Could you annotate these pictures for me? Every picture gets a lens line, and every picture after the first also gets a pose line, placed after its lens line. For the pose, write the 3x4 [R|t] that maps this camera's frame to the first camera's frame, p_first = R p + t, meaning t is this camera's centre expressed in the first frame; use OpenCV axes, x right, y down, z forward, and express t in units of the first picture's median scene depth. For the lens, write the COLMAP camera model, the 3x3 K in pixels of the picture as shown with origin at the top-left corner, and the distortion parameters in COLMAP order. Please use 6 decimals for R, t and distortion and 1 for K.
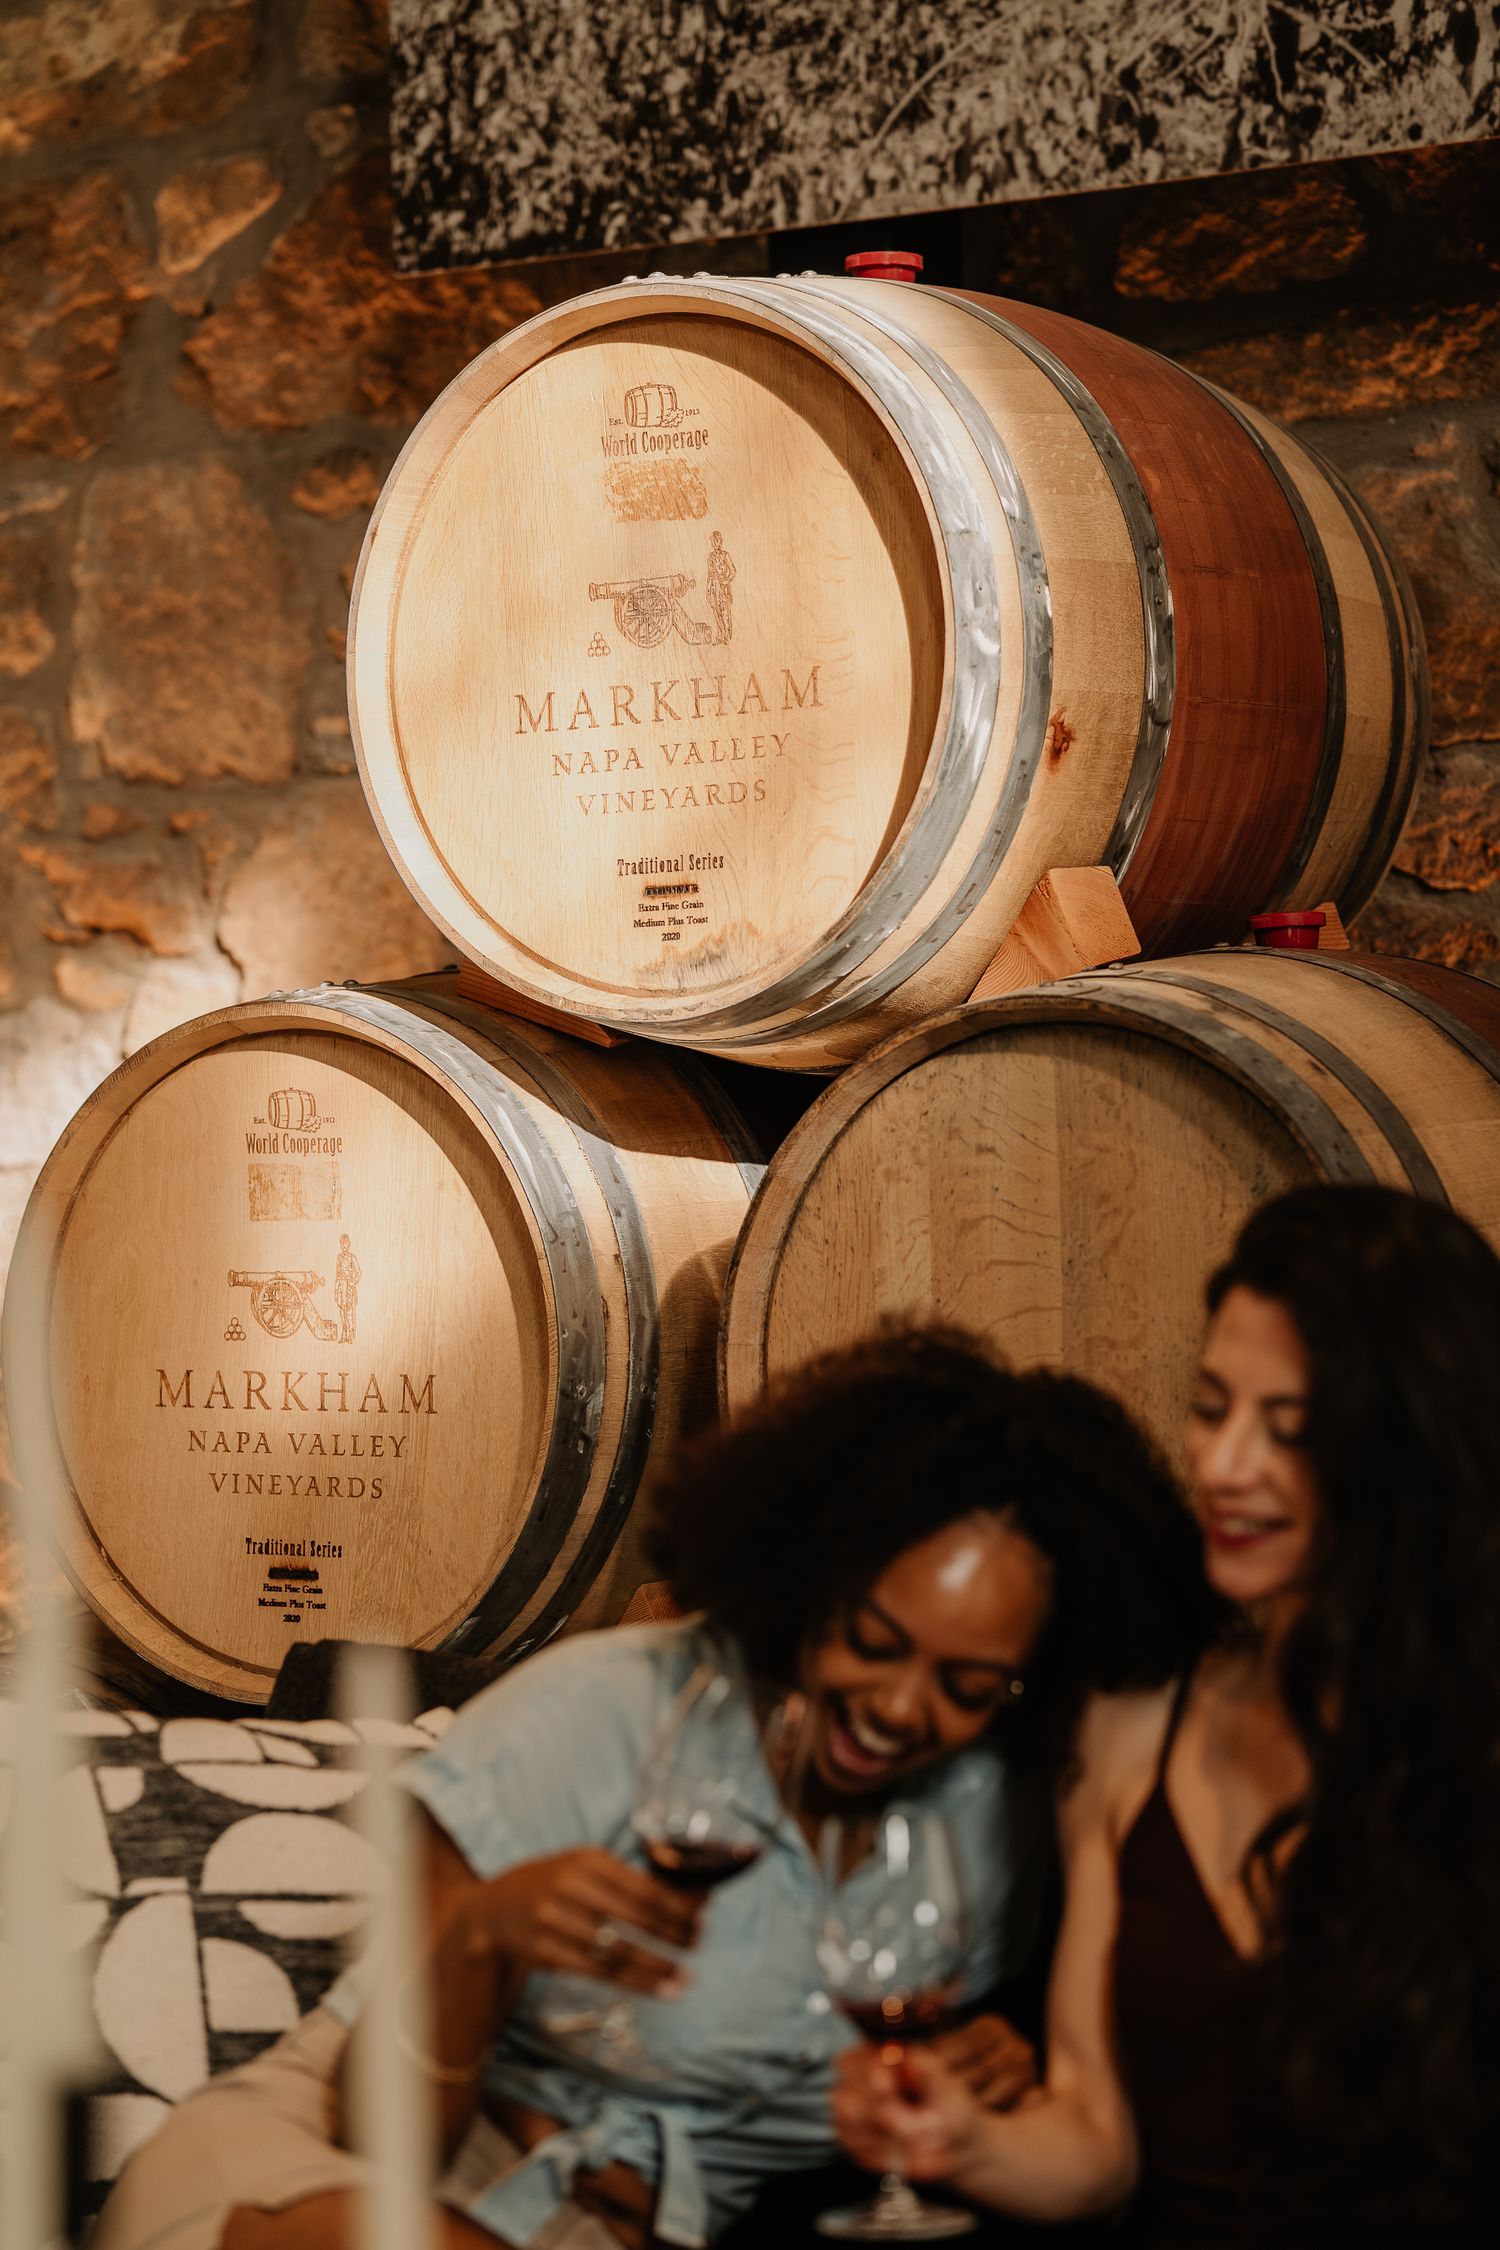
lens RADIAL K [[5414.4, 0, 739.4], [0, 5414.4, 1174.5], [0, 0, 1]] dist [0.058157, 0.000000]
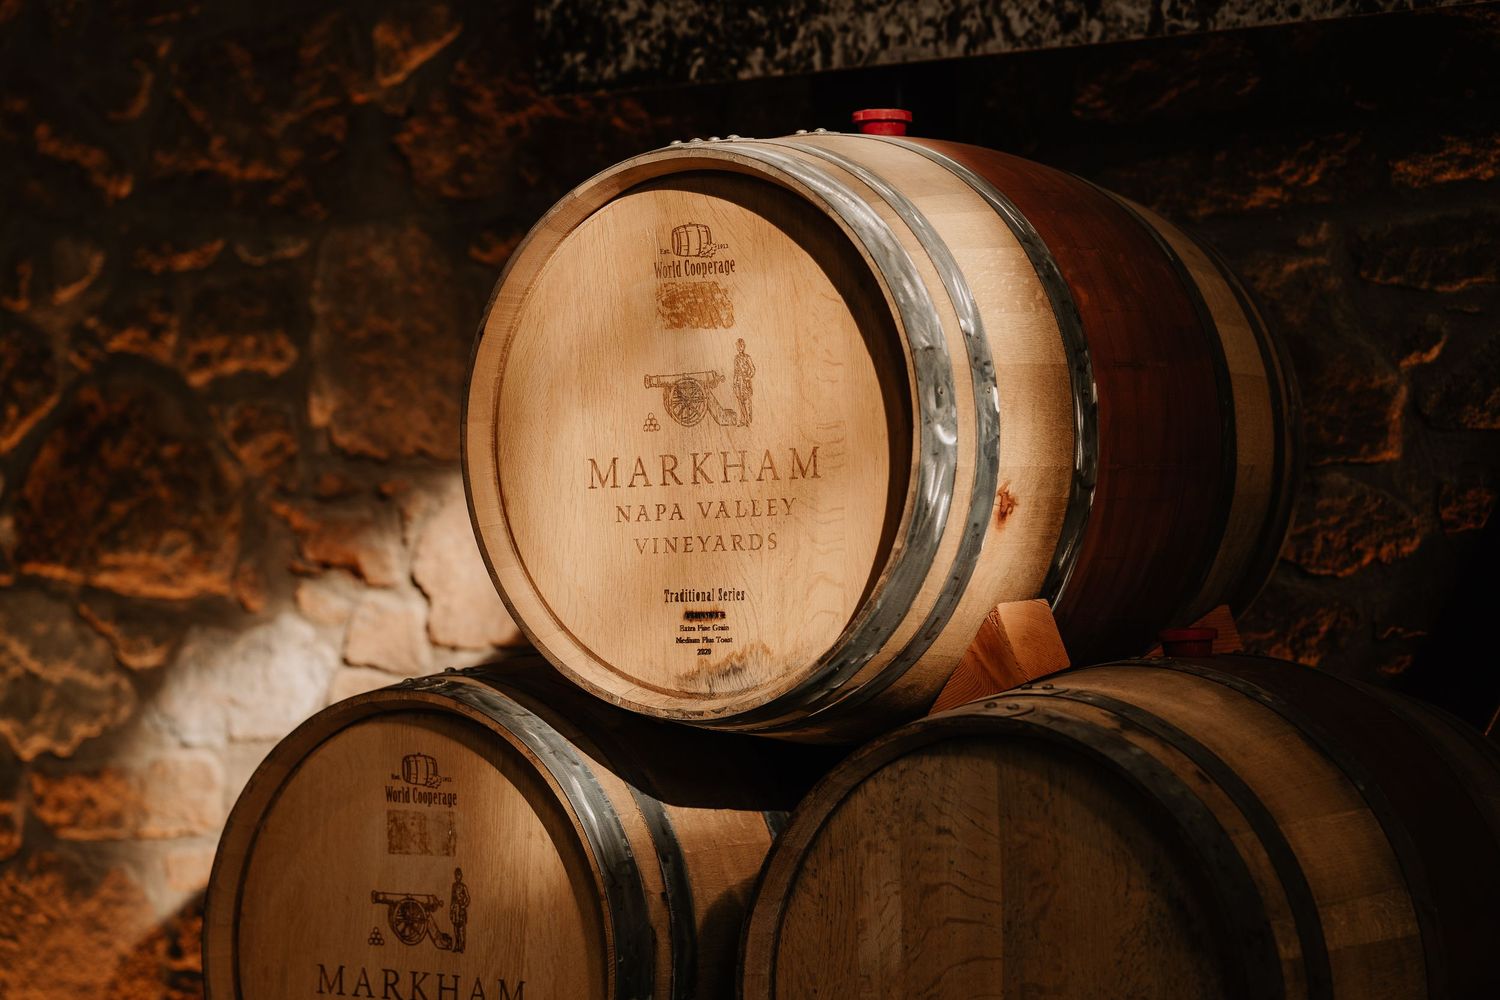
lens RADIAL K [[3591.0, 0, 747.2], [0, 3591.0, 504.2], [0, 0, 1]] dist [0.046794, 0.000000]
pose [[0.999172, 0.005795, -0.040268, 0.031309], [-0.006432, 0.999856, -0.015717, -0.064726], [0.040171, 0.015963, 0.999065, 0.144815]]
